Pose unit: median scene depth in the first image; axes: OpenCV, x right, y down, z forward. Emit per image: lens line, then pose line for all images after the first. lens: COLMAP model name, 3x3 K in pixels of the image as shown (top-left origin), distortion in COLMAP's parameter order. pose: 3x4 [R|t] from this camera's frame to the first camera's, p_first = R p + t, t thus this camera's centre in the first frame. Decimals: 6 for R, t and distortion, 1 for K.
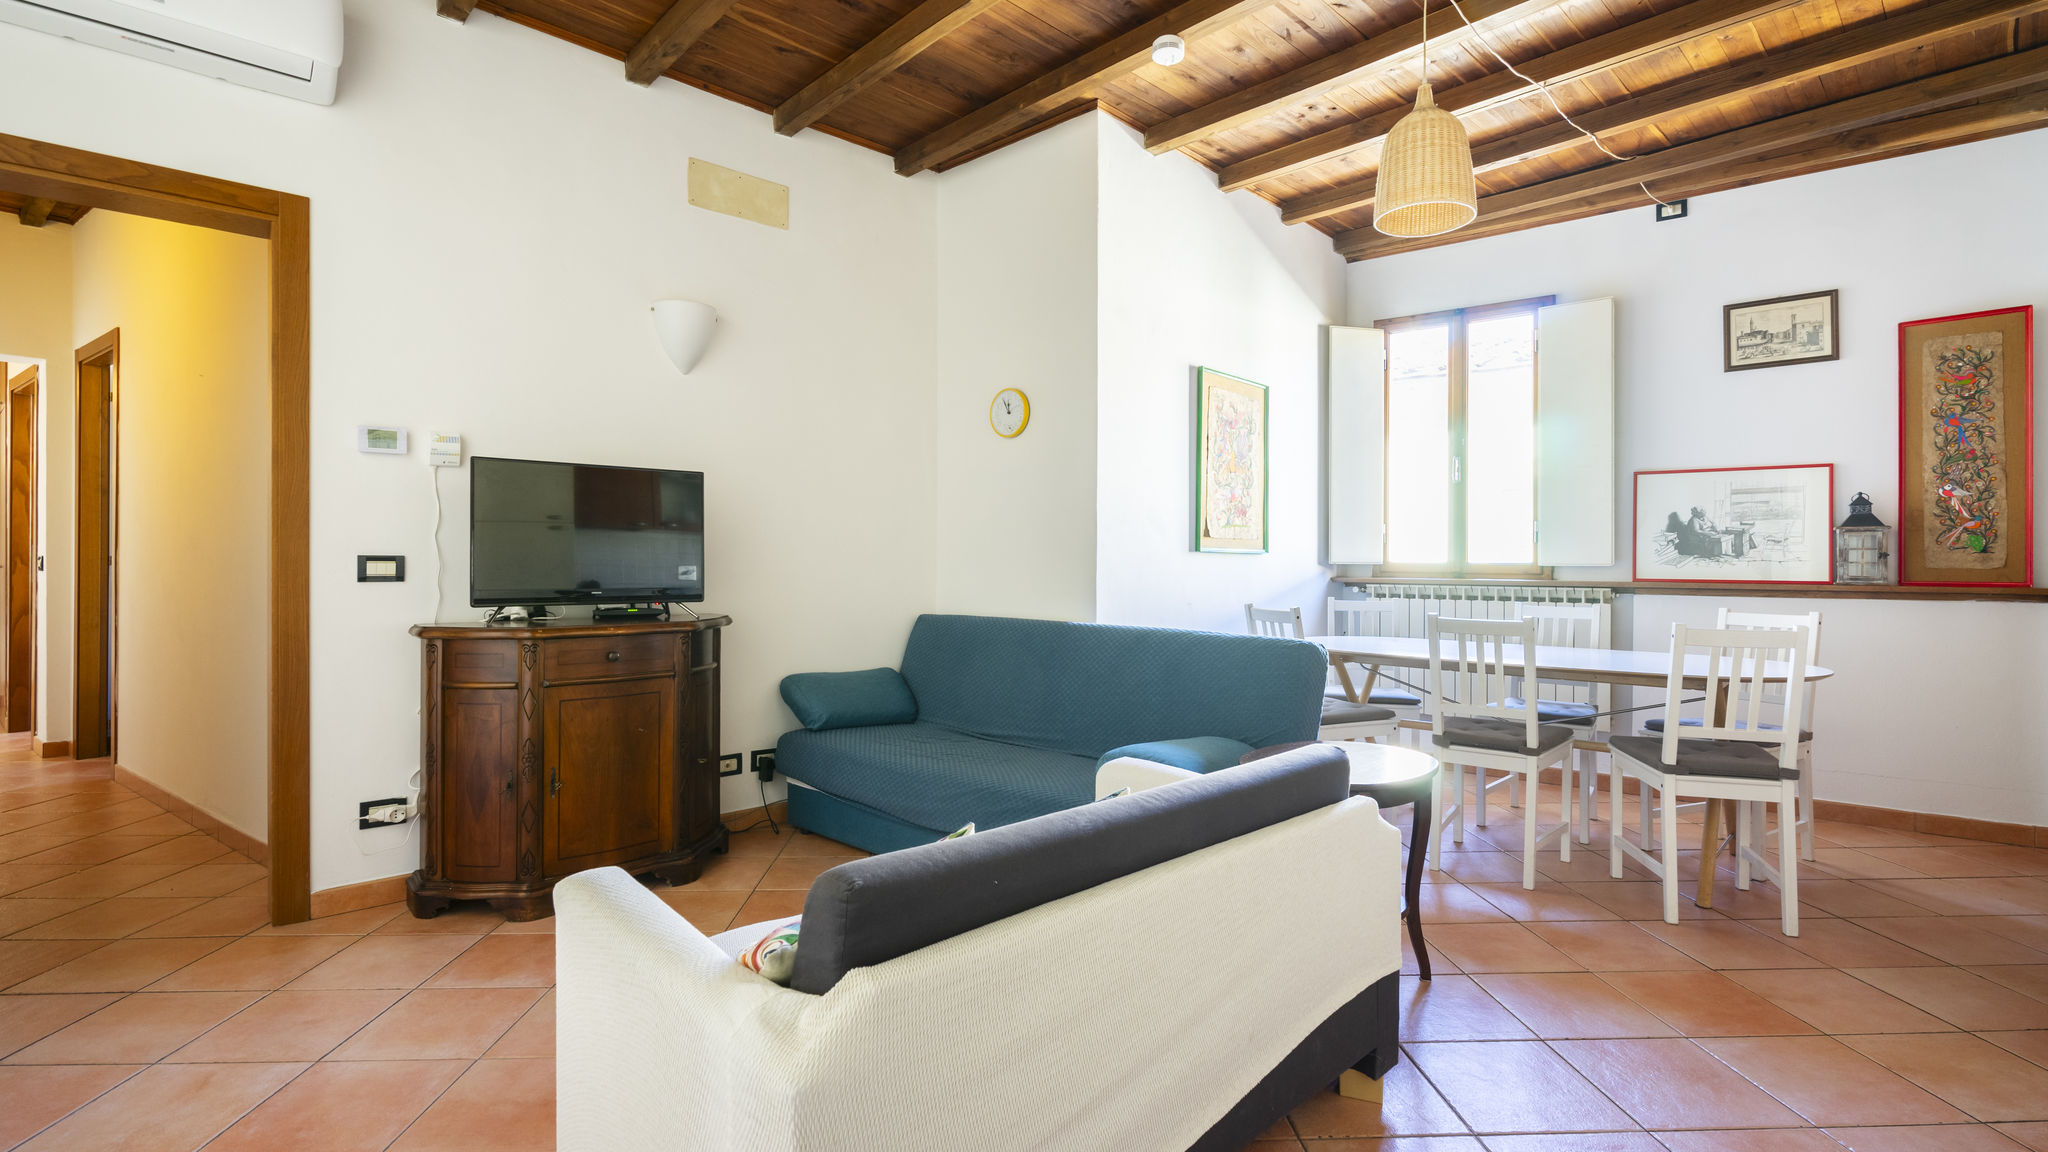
lens RADIAL K [[932.0, 0, 1019.8], [0, 932.0, 581.0], [0, 0, 1]] dist [-0.002889, 0.003039]
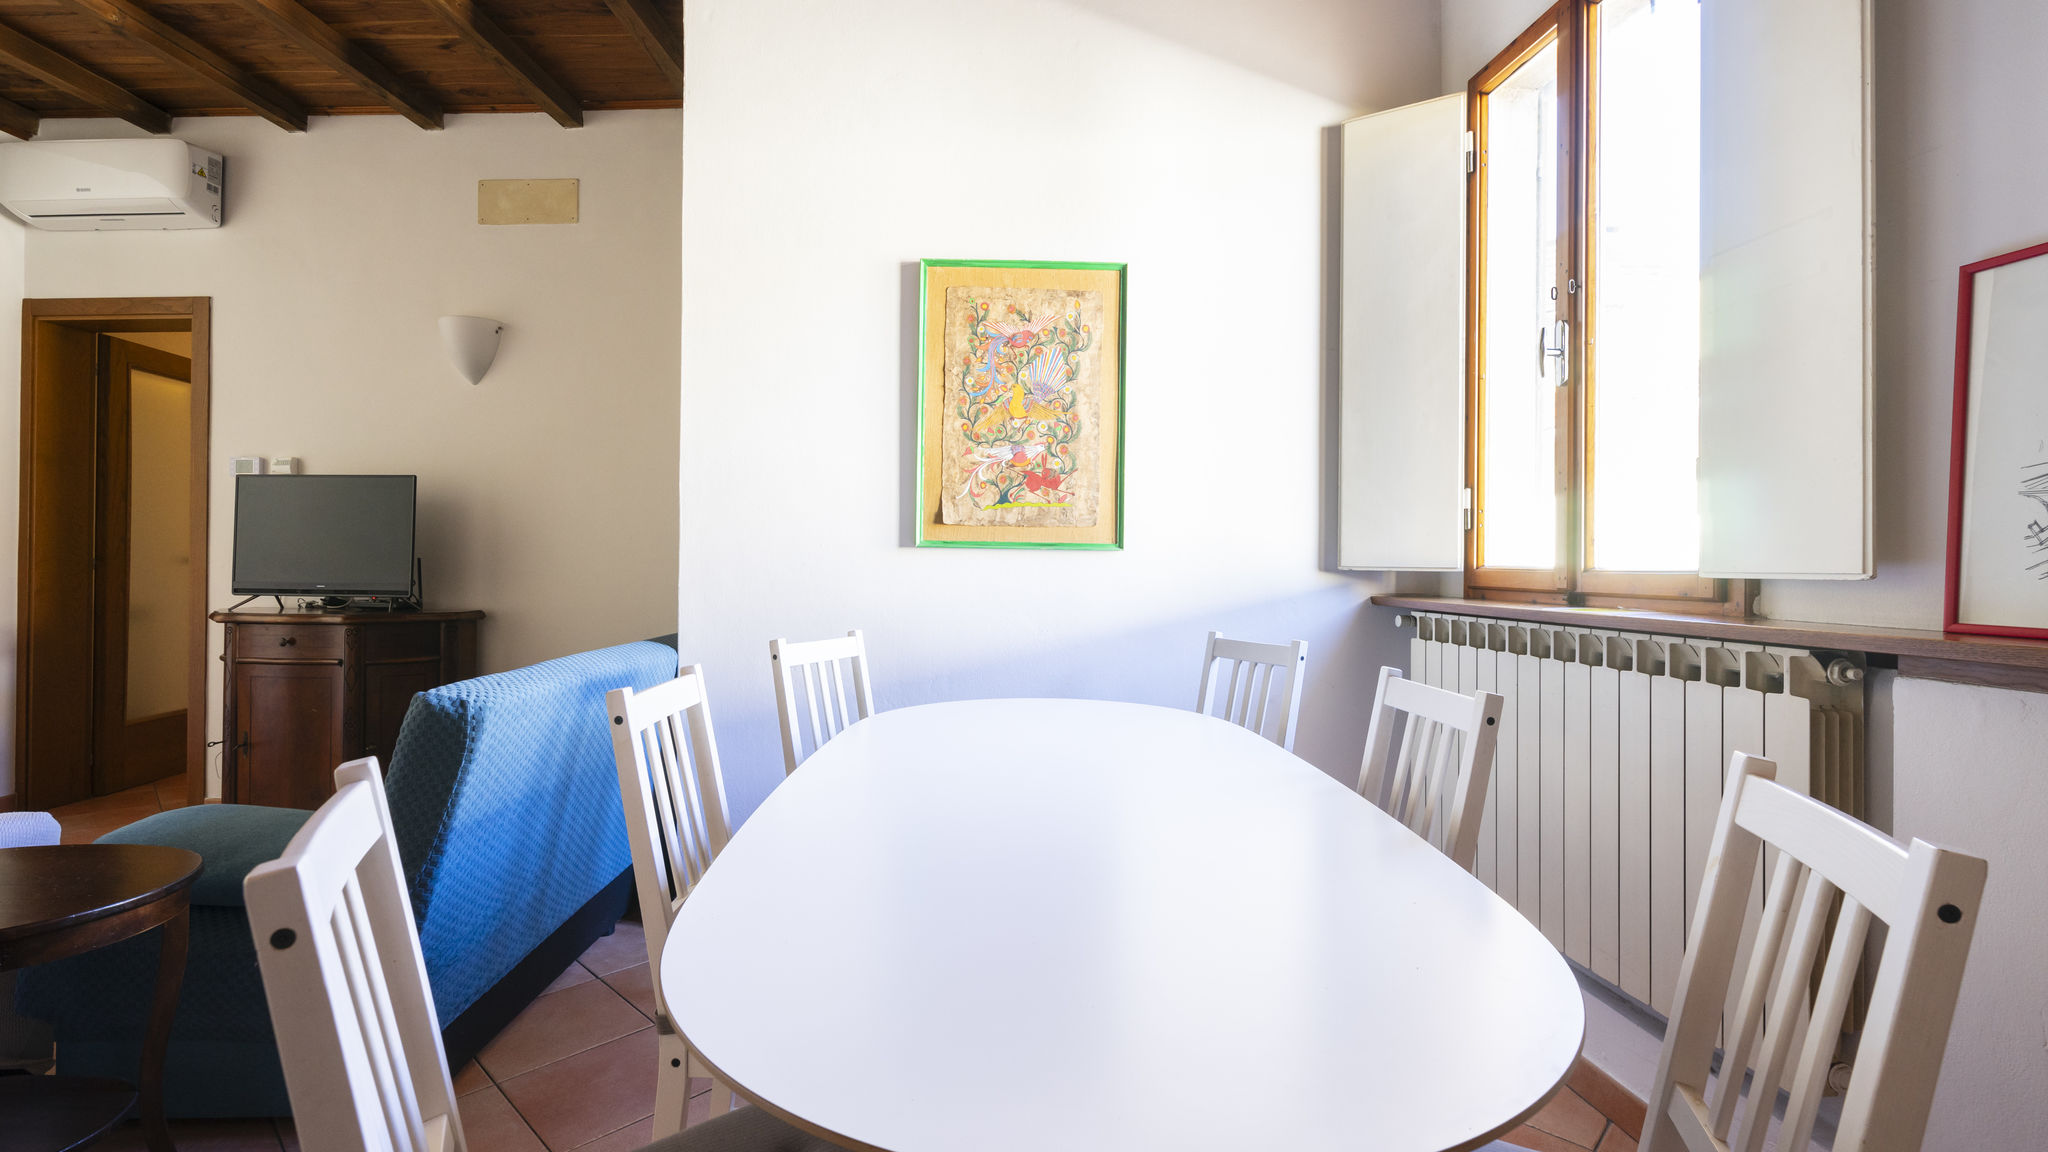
lens RADIAL K [[932.0, 0, 1024.8], [0, 932.0, 563.9], [0, 0, 1]] dist [-0.002889, 0.003039]
pose [[0.690464, 0.002065, -0.723364, 0.675633], [-0.023537, 0.999531, -0.019613, -0.008871], [0.722984, 0.030568, 0.690188, 0.582916]]
